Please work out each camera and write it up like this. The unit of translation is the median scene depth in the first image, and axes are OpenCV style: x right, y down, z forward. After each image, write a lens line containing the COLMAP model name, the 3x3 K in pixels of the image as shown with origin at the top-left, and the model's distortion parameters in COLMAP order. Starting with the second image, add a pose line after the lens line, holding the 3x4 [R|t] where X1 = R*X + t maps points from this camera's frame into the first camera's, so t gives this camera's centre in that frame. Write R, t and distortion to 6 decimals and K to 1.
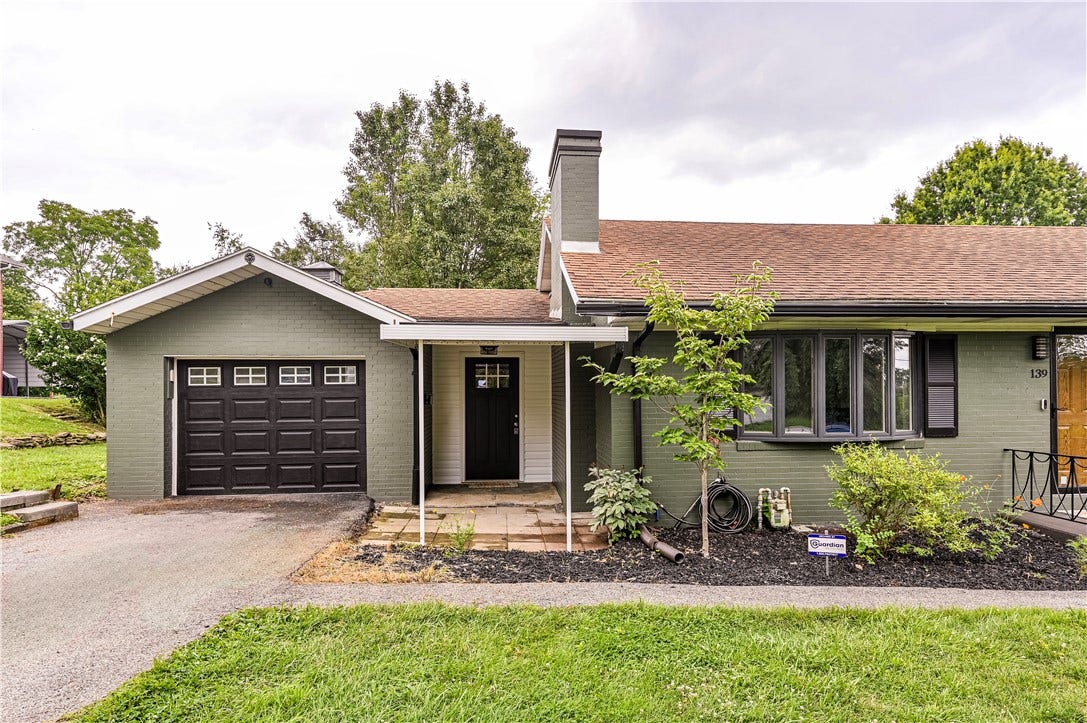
lens RADIAL K [[659.2, 0, 543.5], [0, 659.2, 411.6], [0, 0, 1]] dist [0.001583, 0.001714]
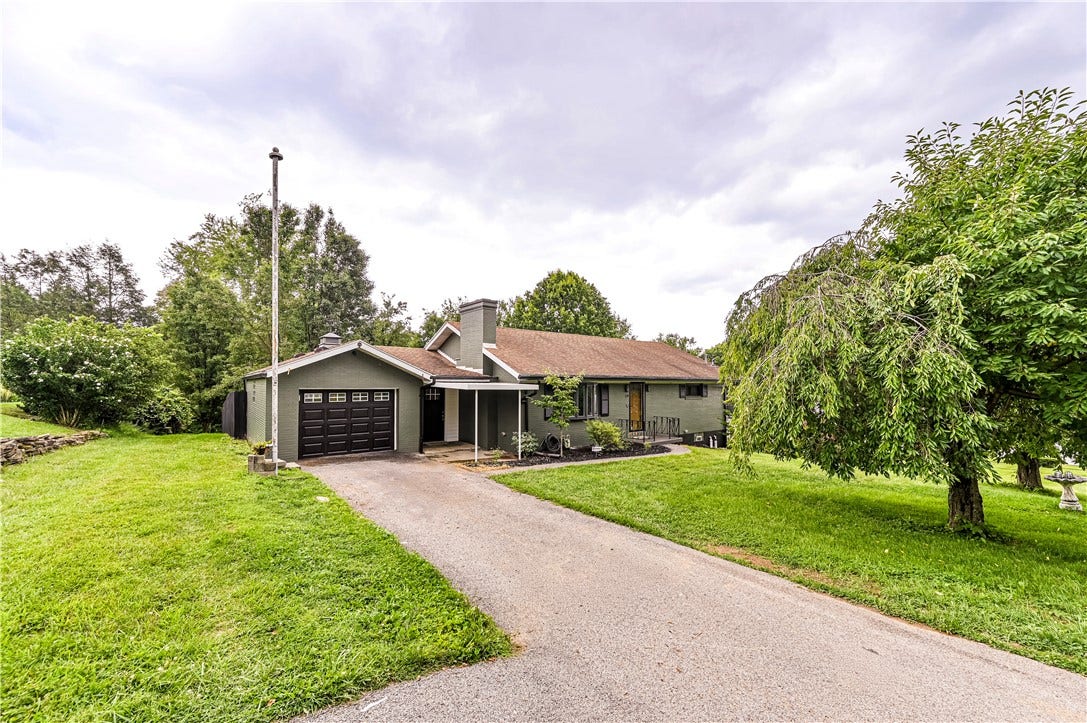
lens RADIAL K [[457.3, 0, 547.2], [0, 457.3, 372.8], [0, 0, 1]] dist [-0.000744, 0.000961]
pose [[0.817067, 0.019675, 0.576207, -0.735836], [0.009904, 0.998791, -0.048148, -0.055346], [-0.576458, 0.045047, 0.815884, -0.529312]]
